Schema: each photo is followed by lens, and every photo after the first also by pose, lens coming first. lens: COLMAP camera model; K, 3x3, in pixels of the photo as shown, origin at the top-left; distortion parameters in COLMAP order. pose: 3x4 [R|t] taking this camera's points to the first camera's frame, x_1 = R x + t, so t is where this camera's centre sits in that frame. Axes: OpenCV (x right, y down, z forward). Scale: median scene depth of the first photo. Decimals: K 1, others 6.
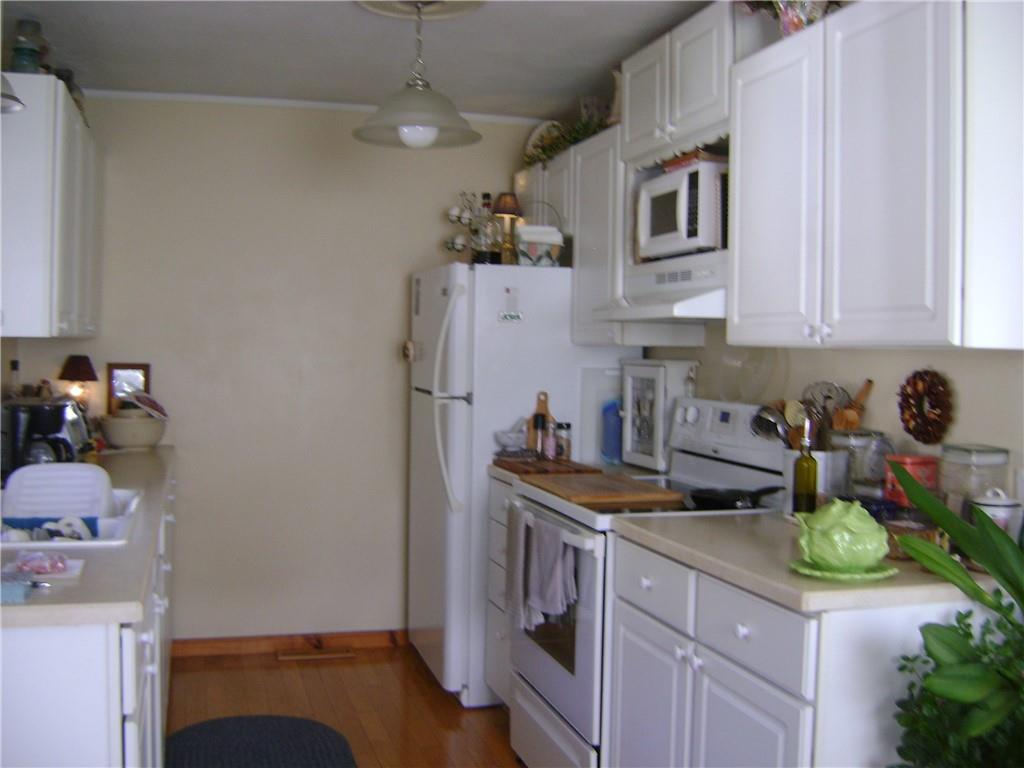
lens RADIAL K [[1069.0, 0, 514.0], [0, 1069.0, 384.8], [0, 0, 1]] dist [-0.109295, 0.000000]
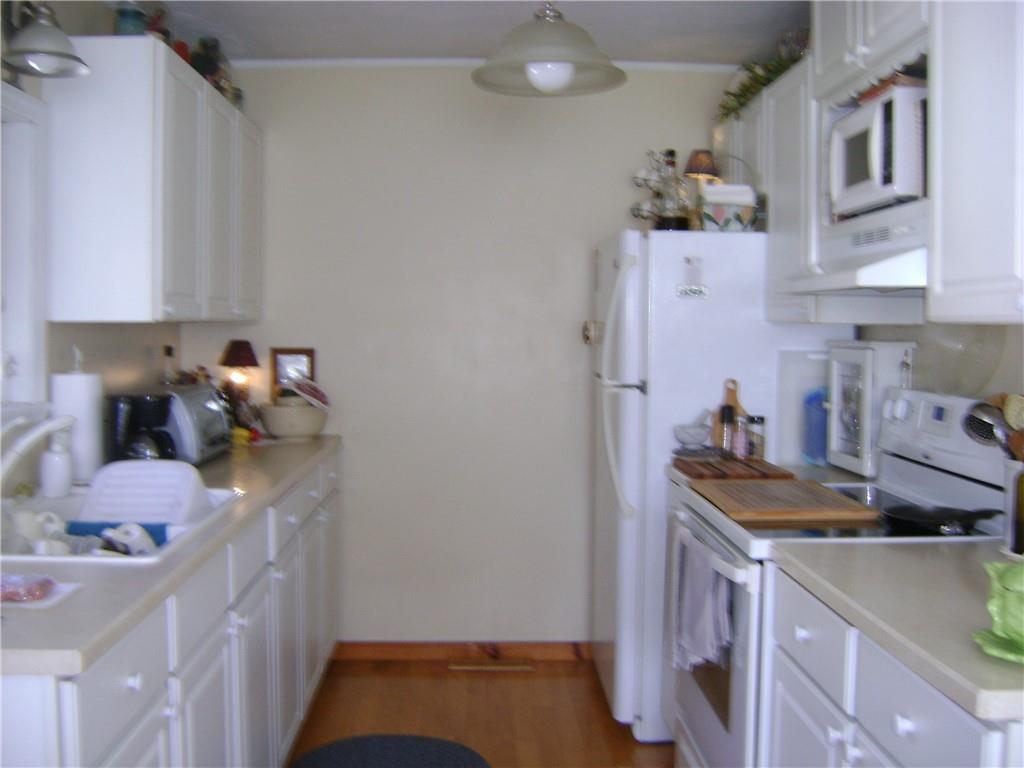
lens RADIAL K [[1069.0, 0, 512.9], [0, 1069.0, 376.6], [0, 0, 1]] dist [-0.109295, 0.000000]
pose [[0.968057, 0.000778, -0.250730, 0.076692], [0.001674, 0.999953, 0.009566, -0.004358], [0.250725, -0.009680, 0.968010, 0.148725]]
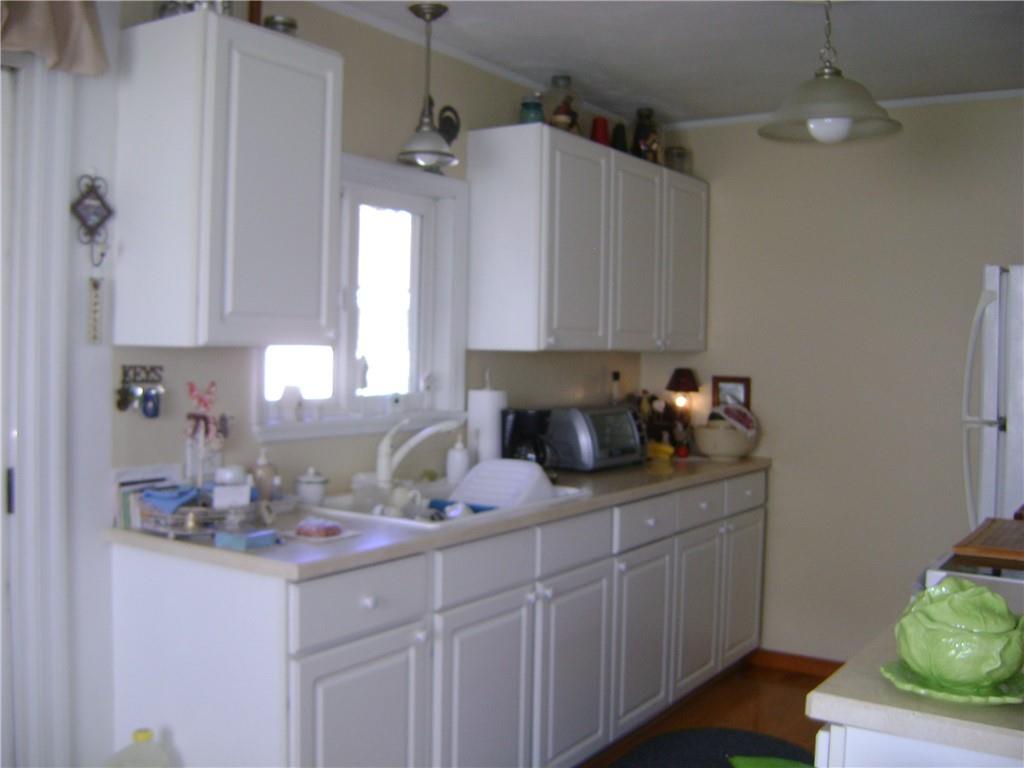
lens RADIAL K [[1069.0, 0, 511.4], [0, 1069.0, 383.3], [0, 0, 1]] dist [-0.109295, 0.000000]
pose [[0.646845, 0.019878, -0.762362, 0.353954], [-0.033279, 0.999444, -0.002177, -0.004993], [0.761895, 0.026779, 0.647147, 0.179553]]
